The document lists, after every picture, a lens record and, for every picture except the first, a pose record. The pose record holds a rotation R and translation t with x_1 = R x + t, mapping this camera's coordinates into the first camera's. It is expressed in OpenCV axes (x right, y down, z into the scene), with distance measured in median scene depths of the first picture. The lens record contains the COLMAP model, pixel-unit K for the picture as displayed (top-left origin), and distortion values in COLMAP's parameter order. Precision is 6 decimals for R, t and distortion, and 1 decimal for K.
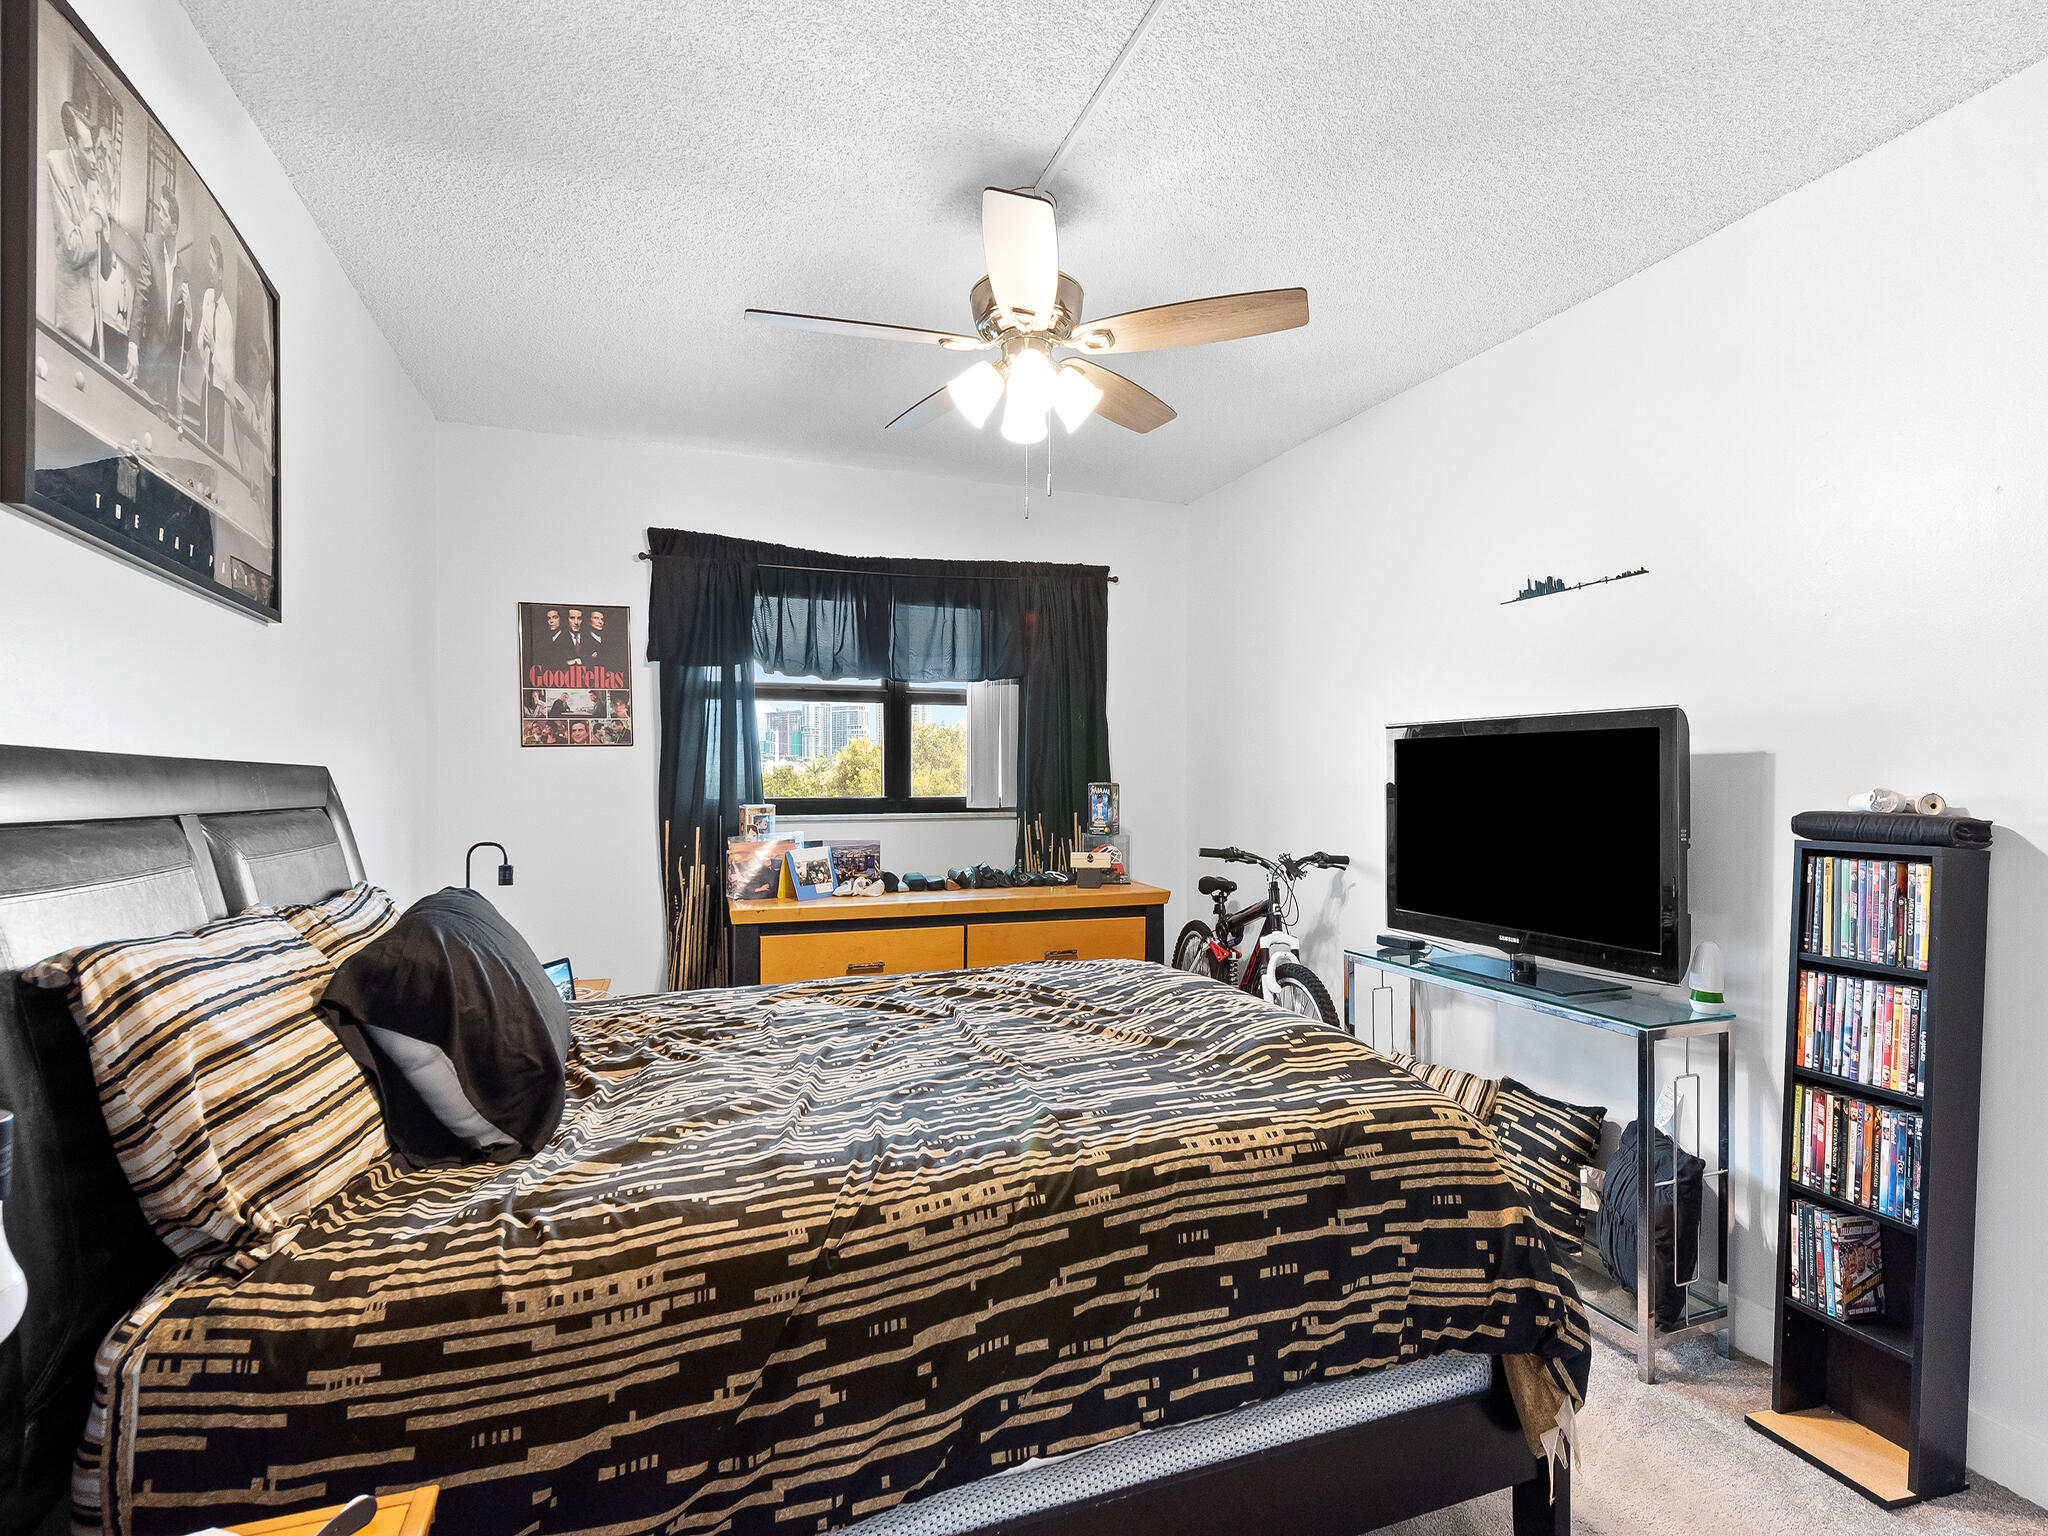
lens RADIAL K [[972.2, 0, 1034.1], [0, 972.2, 762.7], [0, 0, 1]] dist [0.018422, -0.005289]
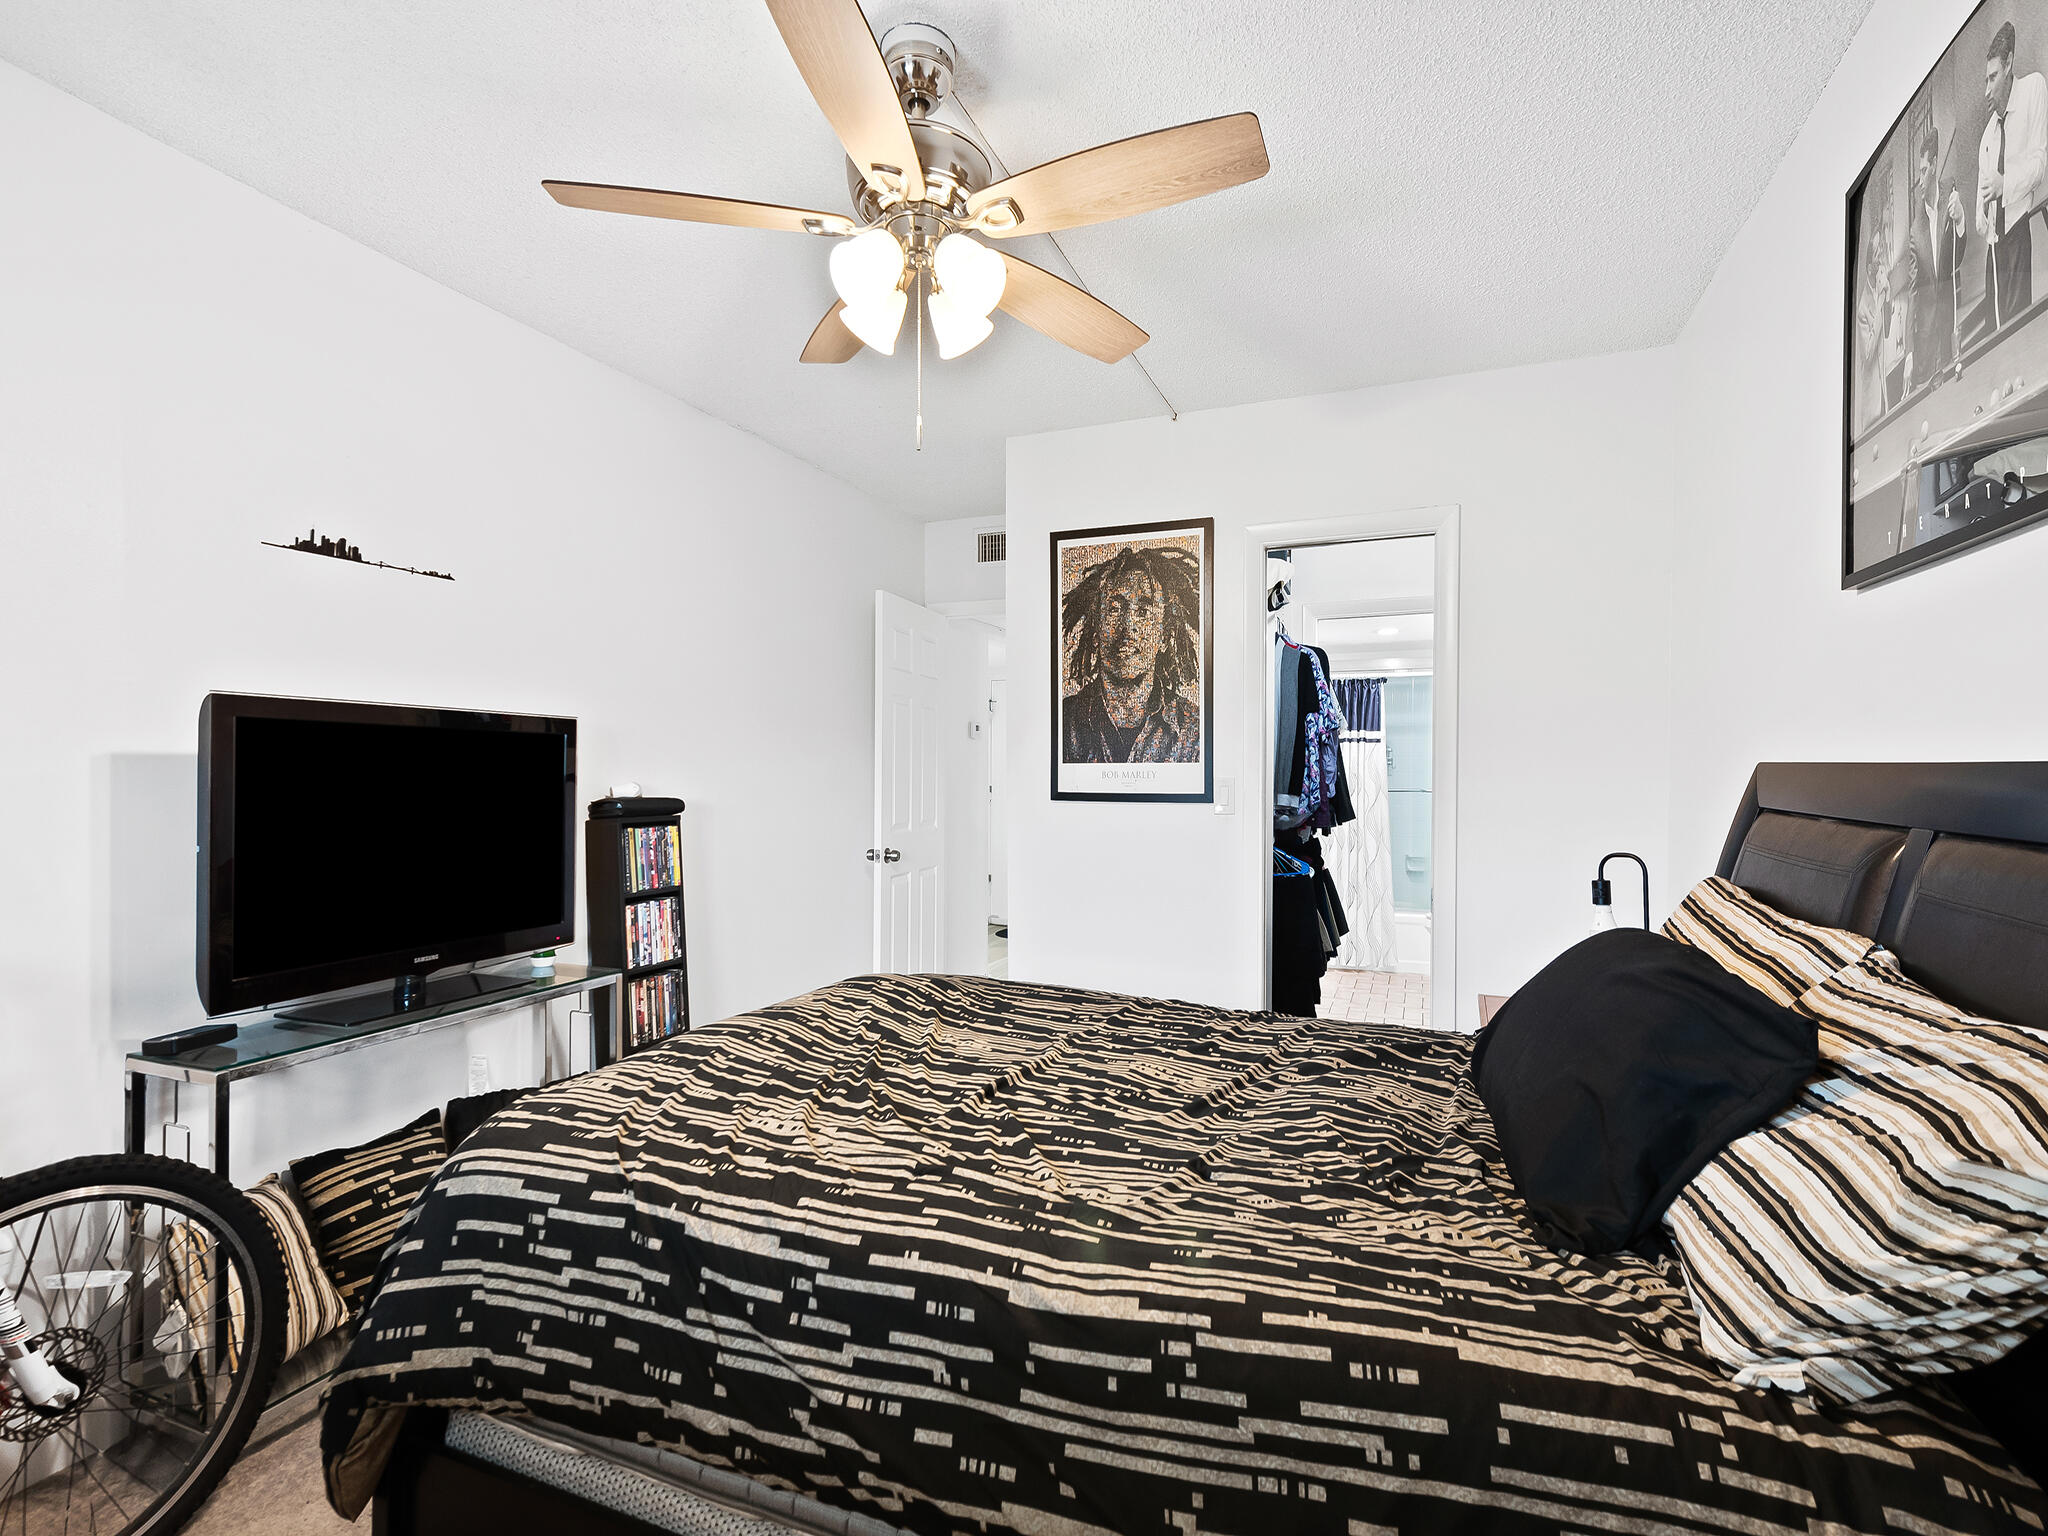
lens RADIAL K [[972.2, 0, 1034.1], [0, 972.2, 762.7], [0, 0, 1]] dist [0.018422, -0.005289]
pose [[-0.727903, 0.001521, 0.685678, -0.605156], [-0.017396, 0.999635, -0.020685, 0.013275], [-0.685459, -0.026985, -0.727611, 1.478669]]
